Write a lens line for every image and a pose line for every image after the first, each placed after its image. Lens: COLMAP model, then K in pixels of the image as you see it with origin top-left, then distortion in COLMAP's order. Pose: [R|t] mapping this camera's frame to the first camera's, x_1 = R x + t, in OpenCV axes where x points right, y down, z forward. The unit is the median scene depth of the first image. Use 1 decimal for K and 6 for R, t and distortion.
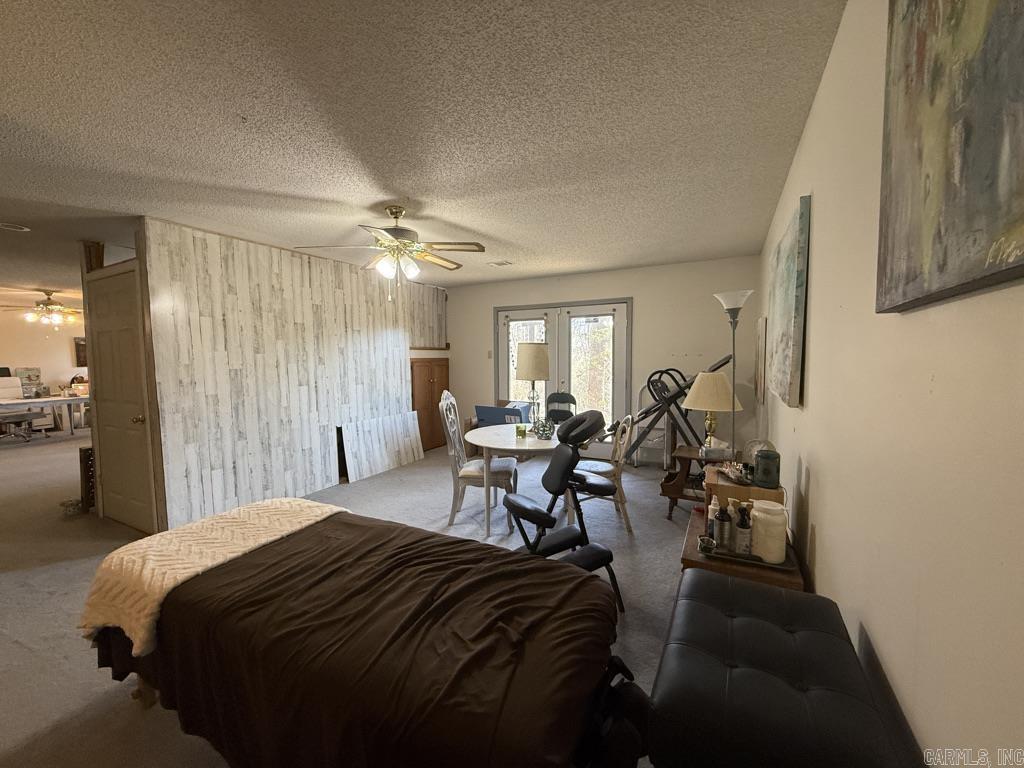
lens RADIAL K [[406.7, 0, 514.5], [0, 406.7, 381.8], [0, 0, 1]] dist [-0.000375, 0.000395]
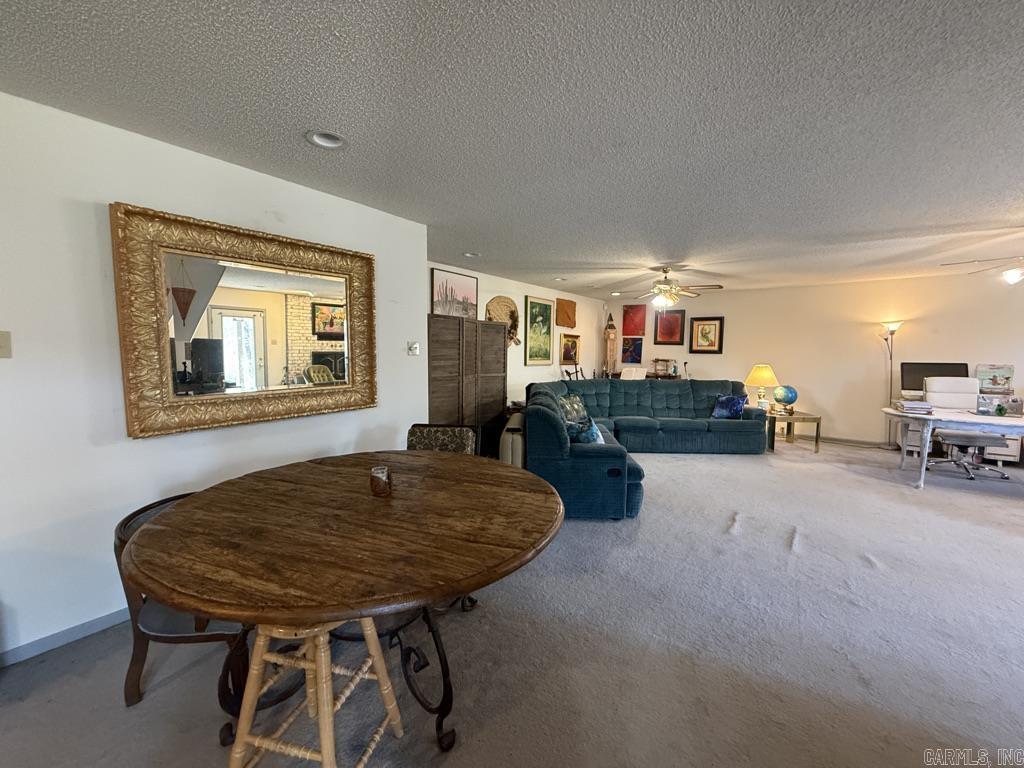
lens RADIAL K [[406.7, 0, 510.7], [0, 406.7, 383.7], [0, 0, 1]] dist [-0.000375, 0.000395]
pose [[-0.182724, 0.086952, -0.979312, -0.420836], [-0.071034, 0.992311, 0.101360, -0.016137], [0.980595, 0.088086, -0.175143, 0.362675]]
